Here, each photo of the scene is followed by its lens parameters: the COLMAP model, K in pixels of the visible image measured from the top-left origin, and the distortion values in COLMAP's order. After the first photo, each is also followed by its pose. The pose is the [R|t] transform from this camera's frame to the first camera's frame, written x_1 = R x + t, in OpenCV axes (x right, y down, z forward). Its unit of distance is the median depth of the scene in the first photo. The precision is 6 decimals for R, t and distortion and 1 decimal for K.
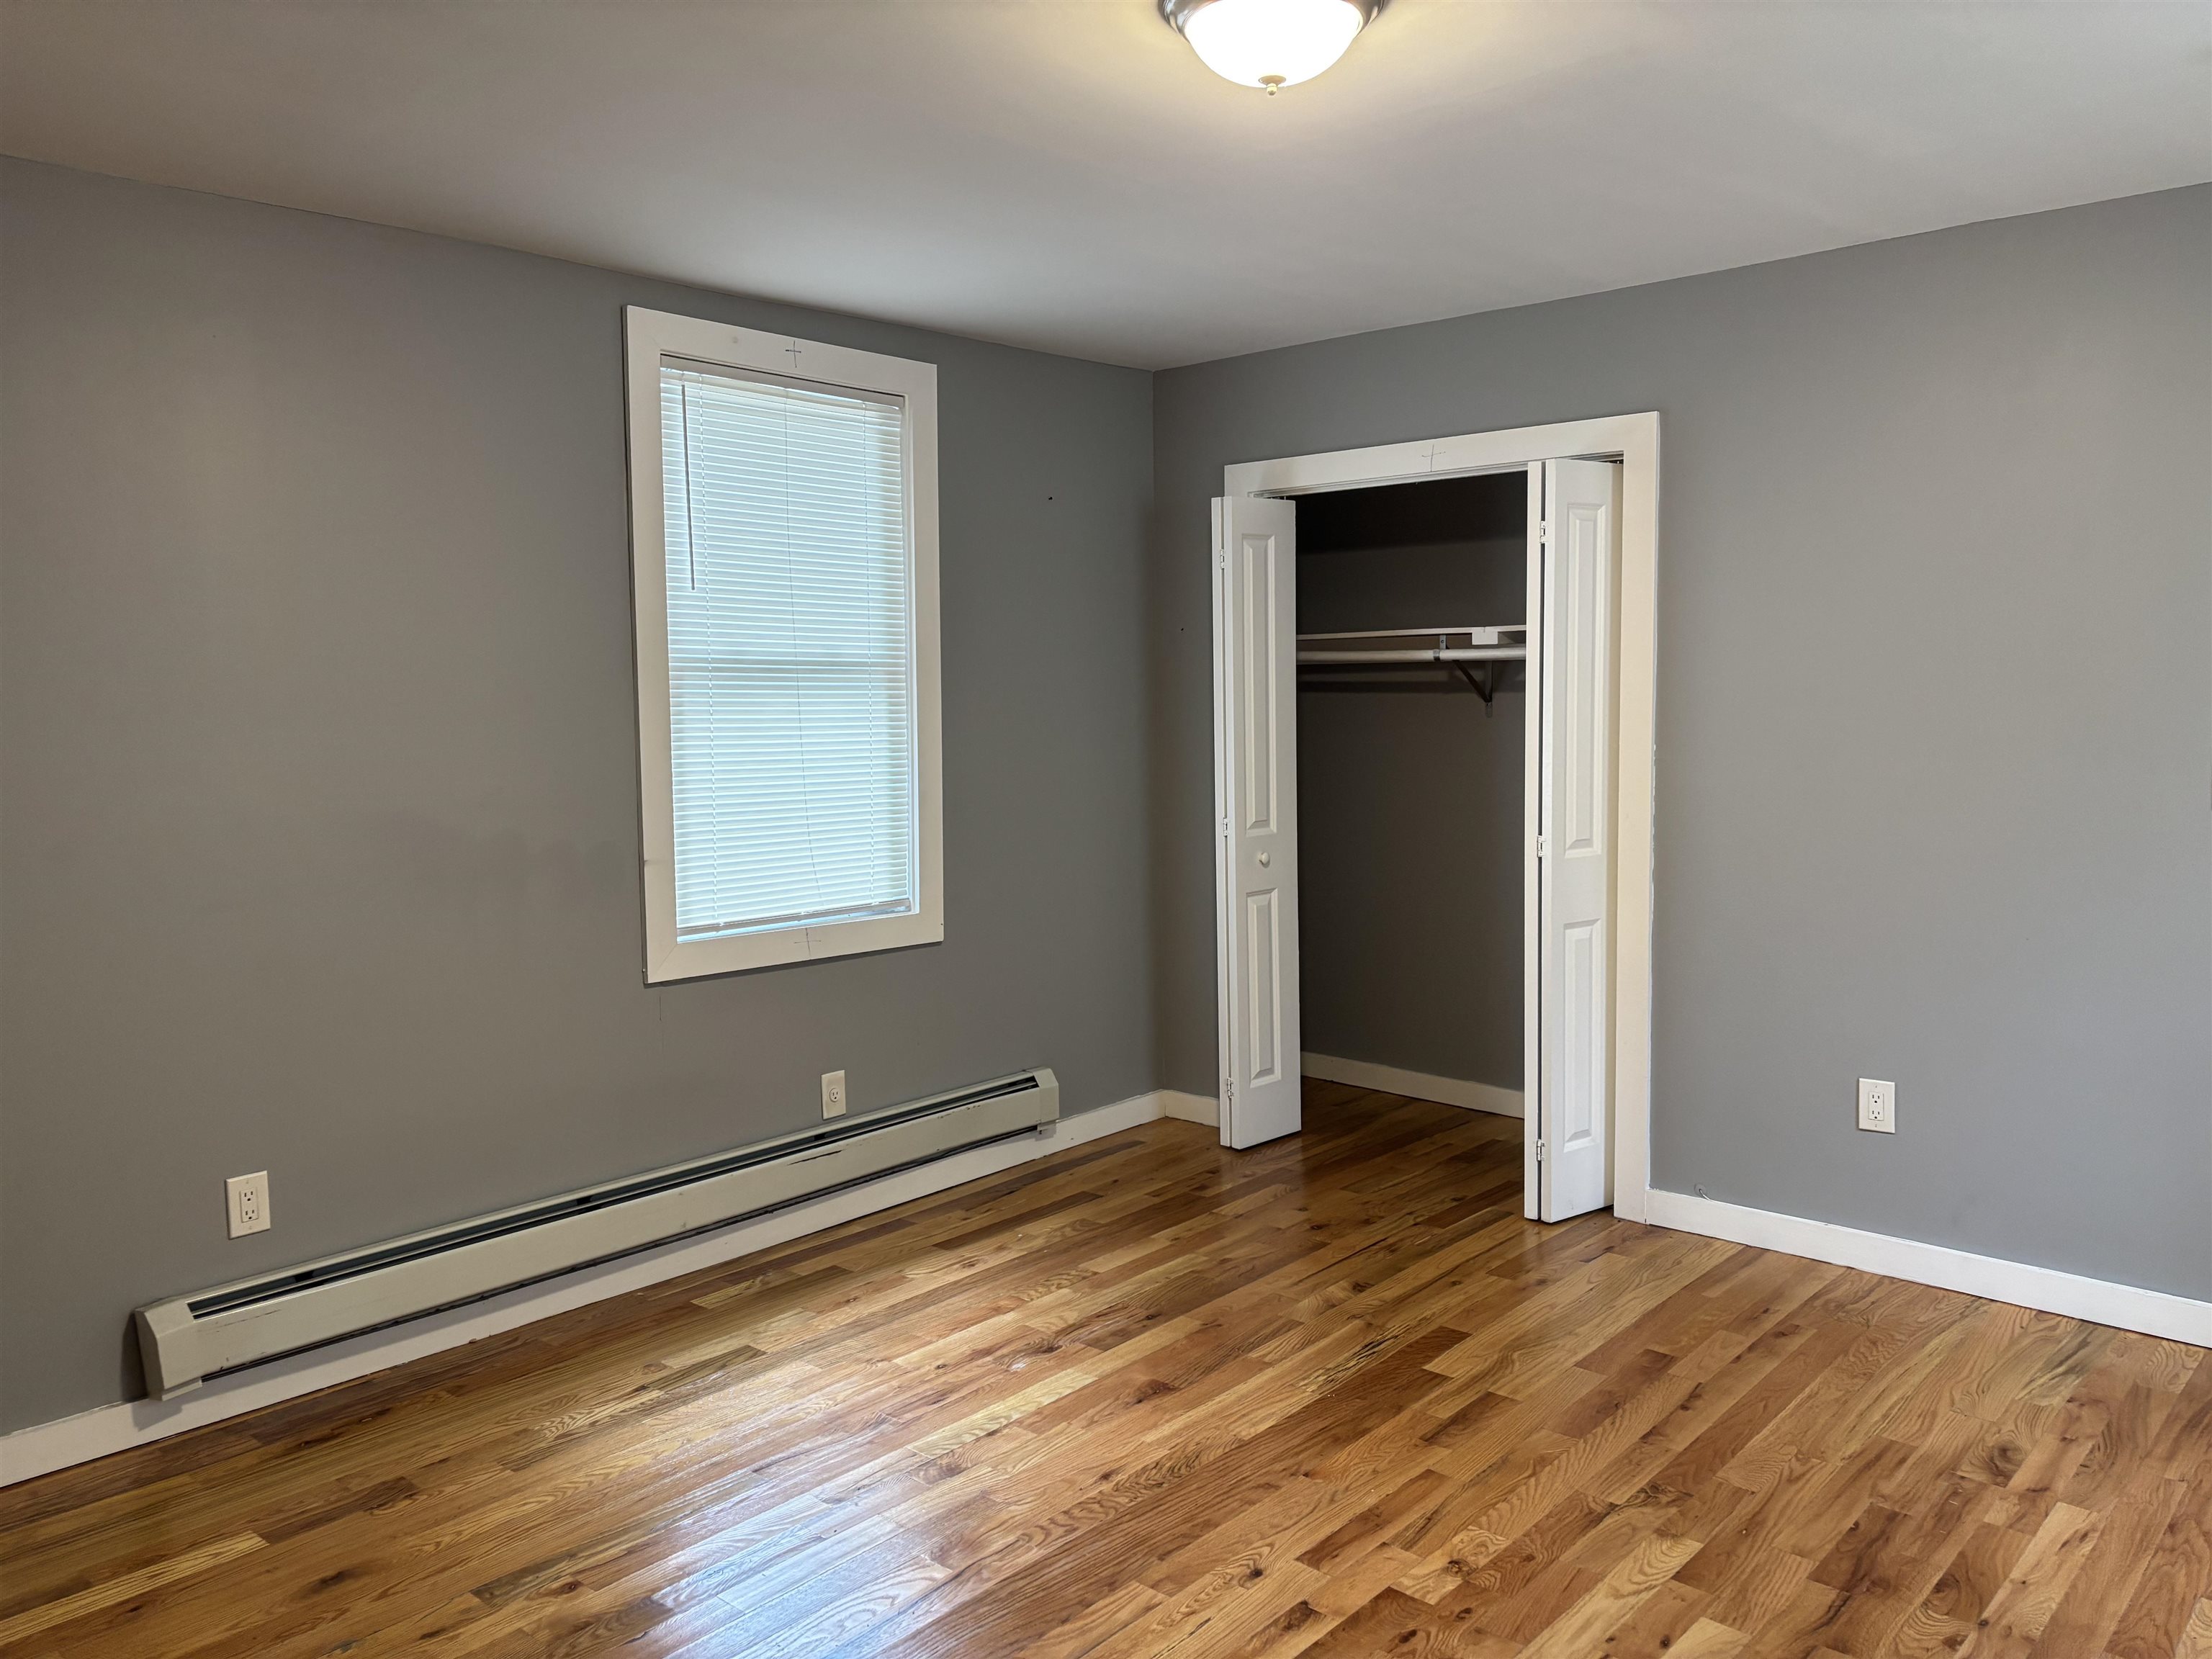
lens RADIAL K [[1648.4, 0, 1107.5], [0, 1648.4, 799.9], [0, 0, 1]] dist [0.009169, 0.002522]
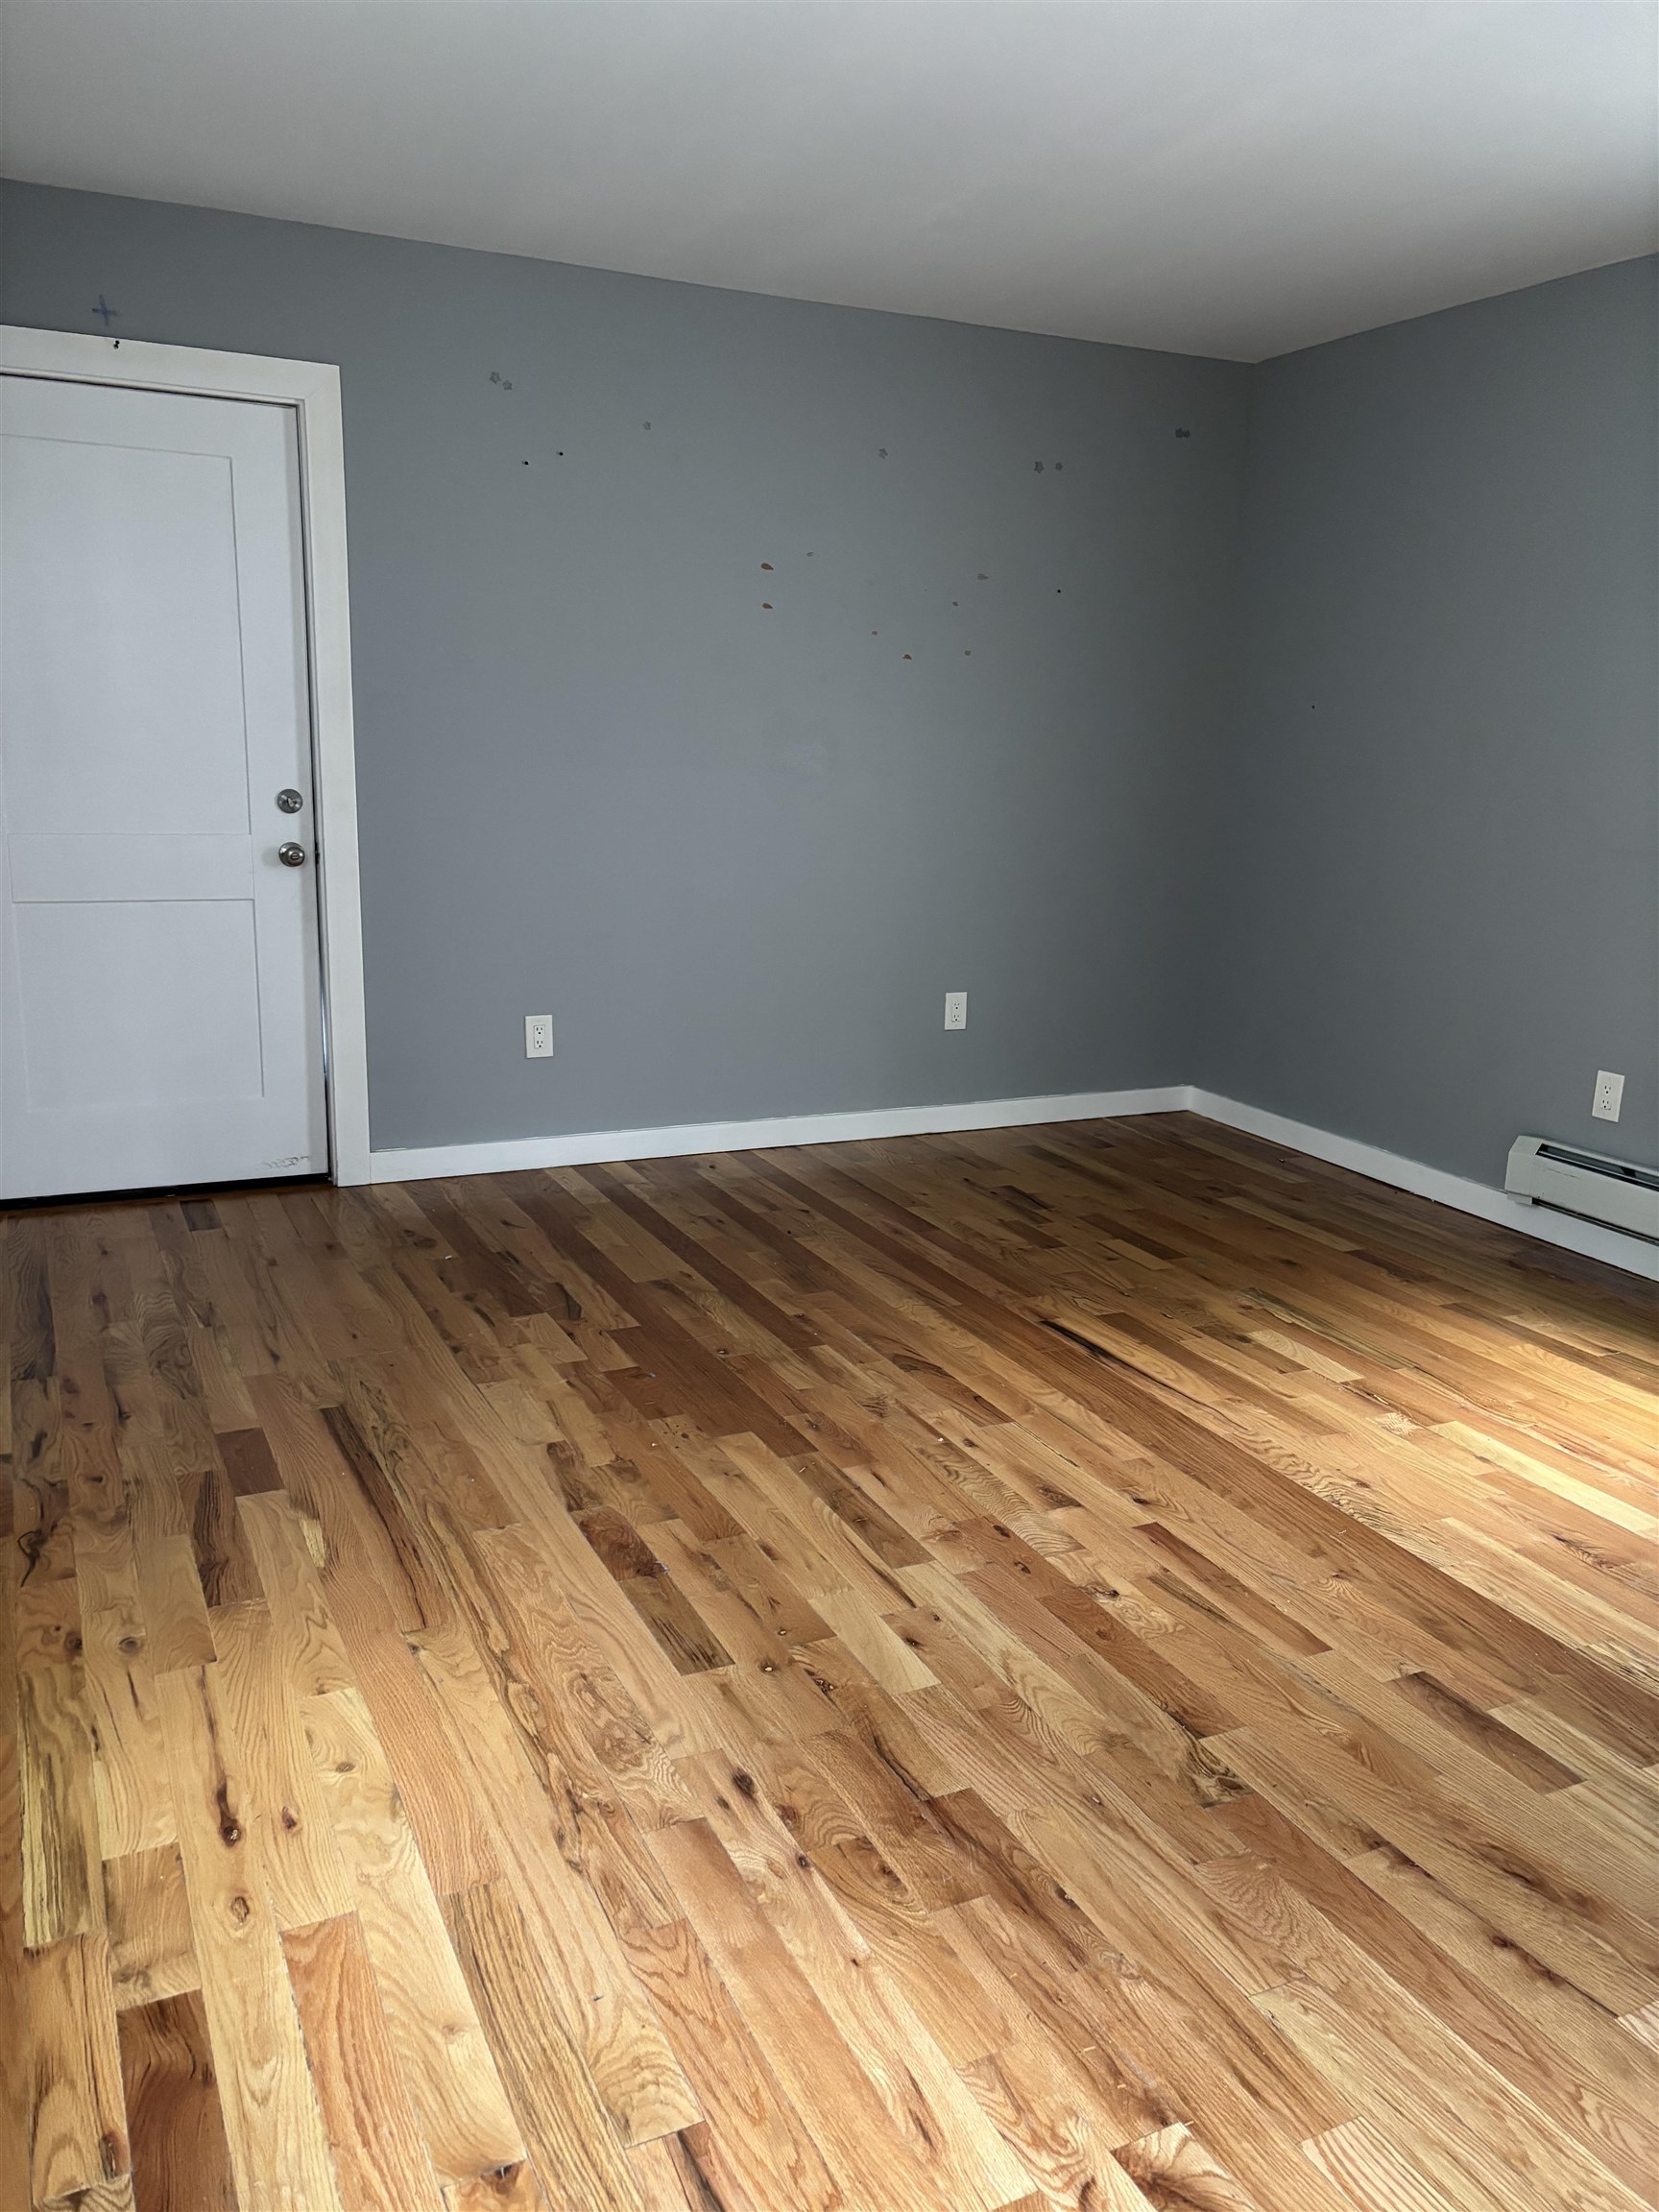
lens RADIAL K [[1657.0, 0, 829.5], [0, 1657.0, 1106.0], [0, 0, 1]] dist [0.086339, -0.231824]
pose [[-0.379954, 0.211867, -0.900415, 0.832407], [-0.084148, 0.961463, 0.261740, -0.029450], [0.921170, 0.175217, -0.347483, 0.885050]]
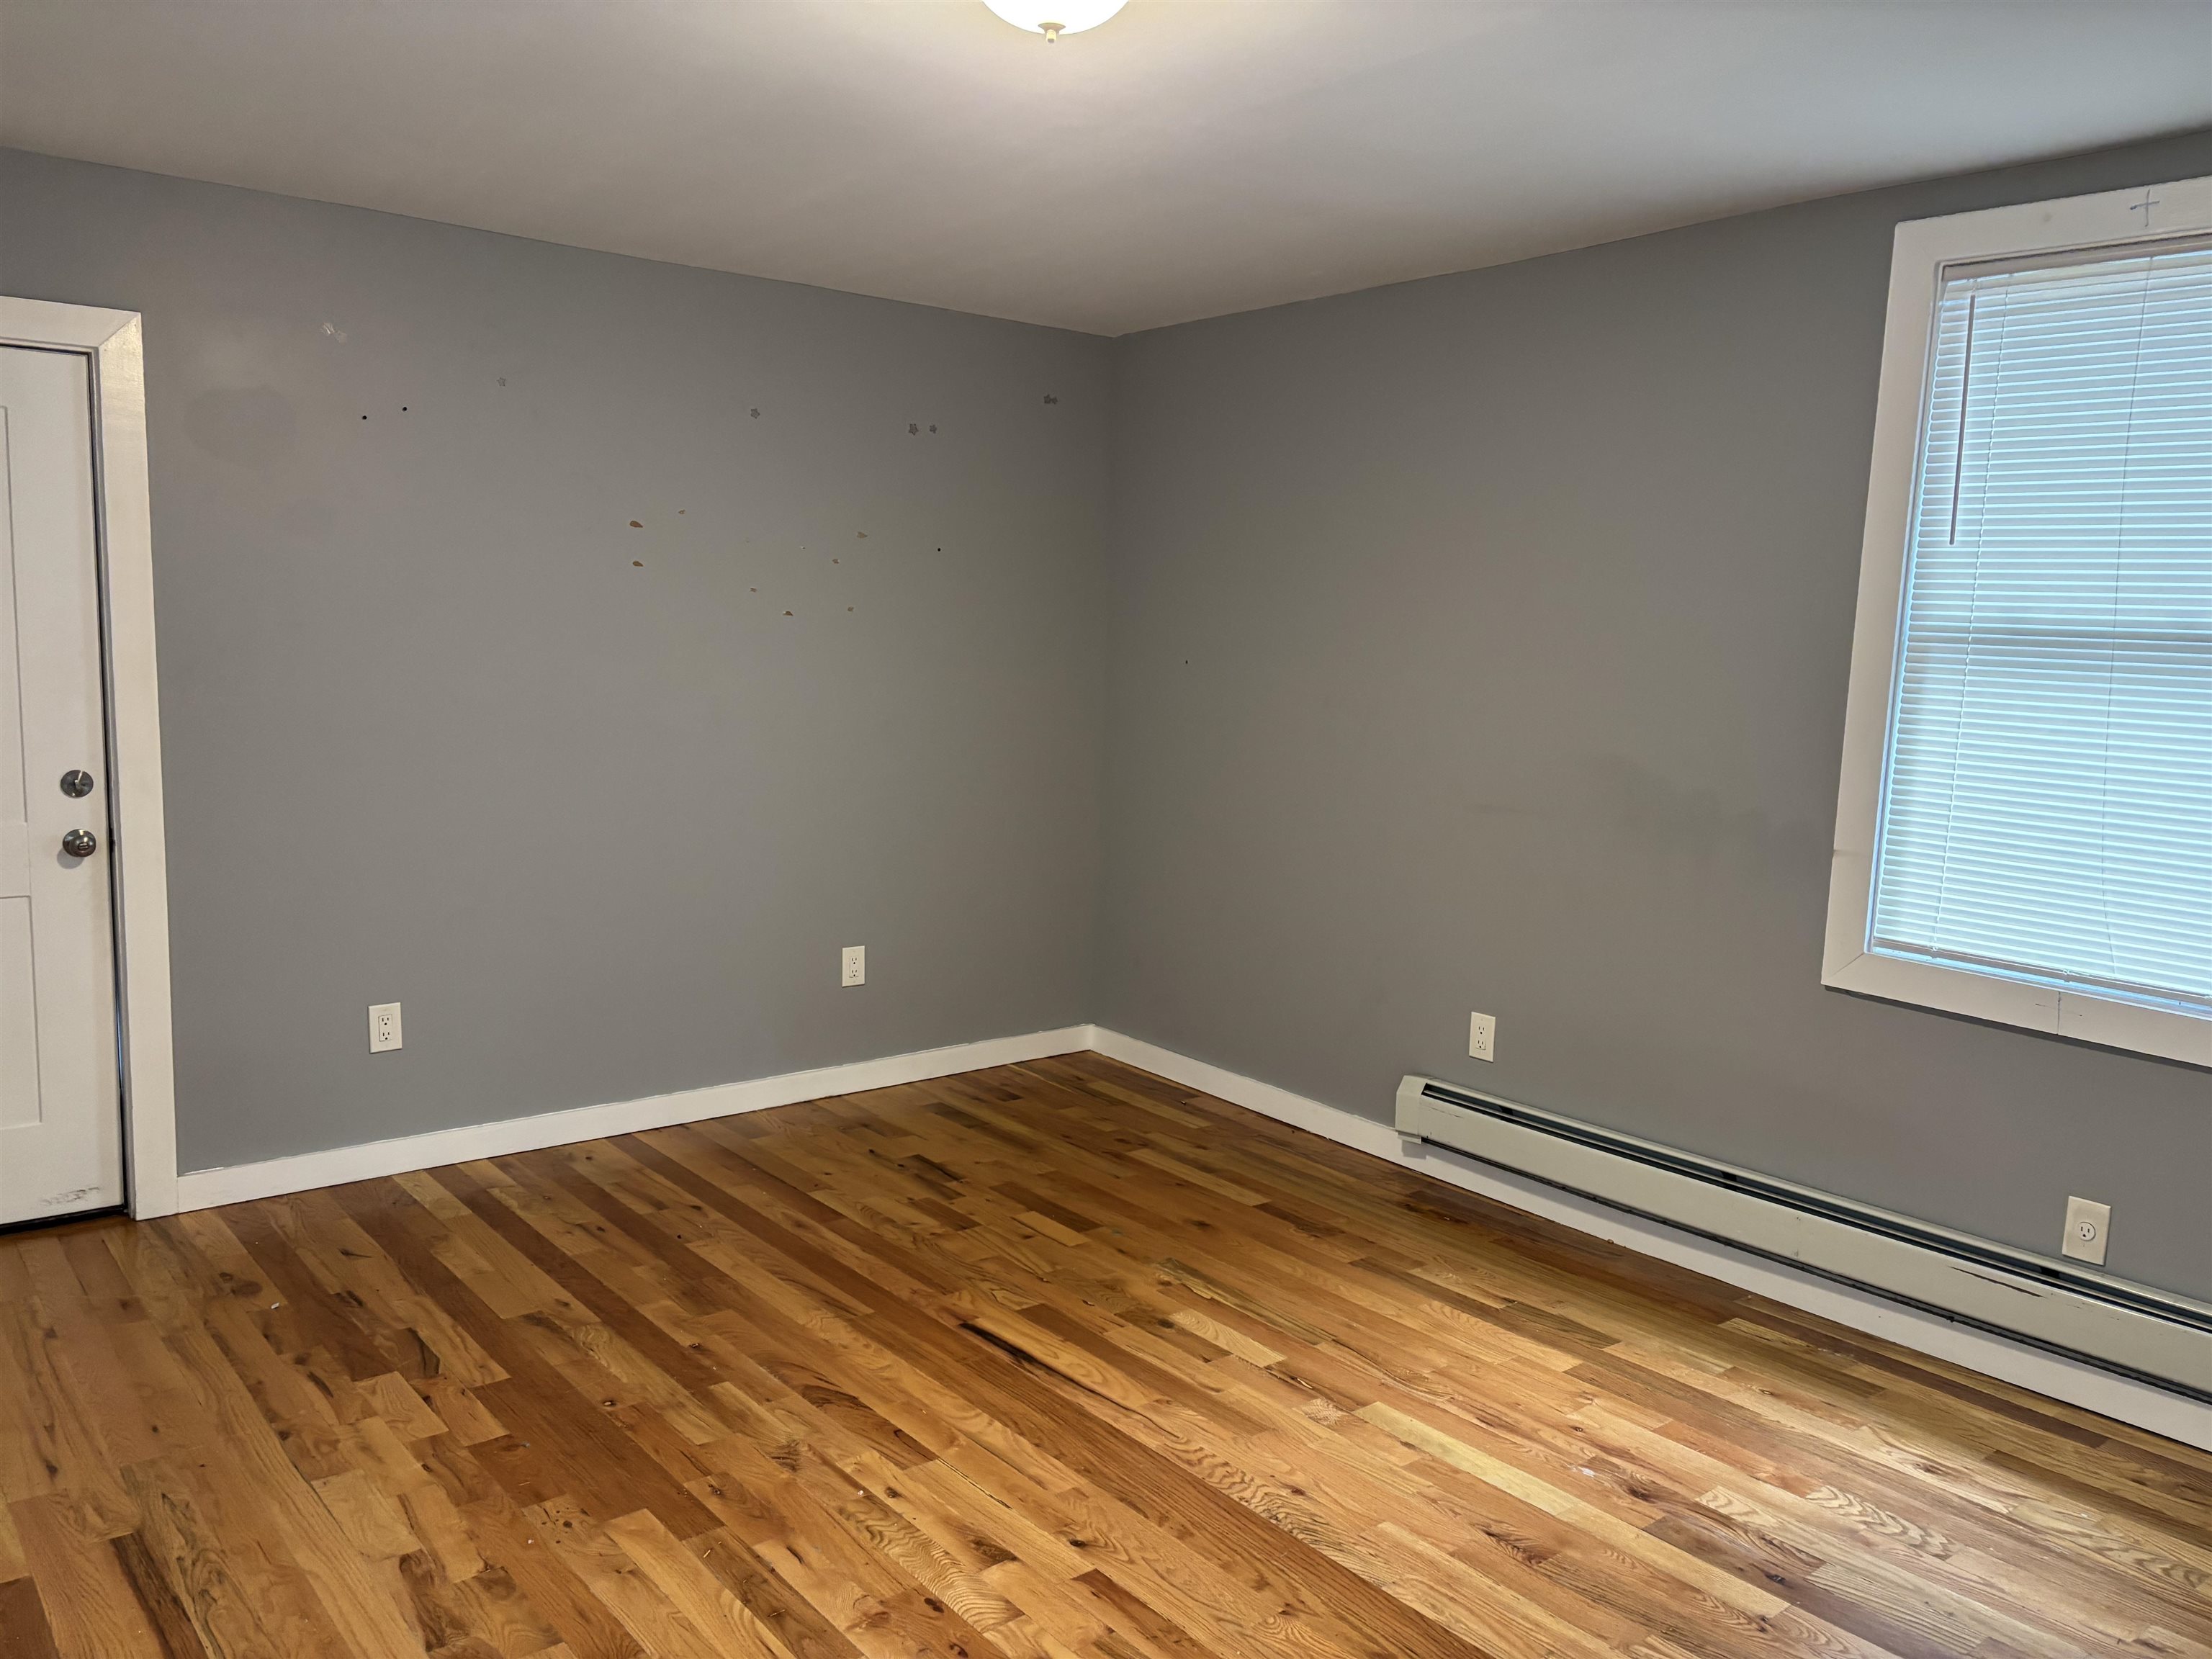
lens RADIAL K [[1658.8, 0, 1106.0], [0, 1658.8, 829.5], [0, 0, 1]] dist [0.038378, -0.055039]
pose [[-0.151753, 0.130145, -0.979813, 0.787199], [-0.100082, 0.984176, 0.146225, -0.079650], [0.983339, 0.120252, -0.136326, 0.853118]]
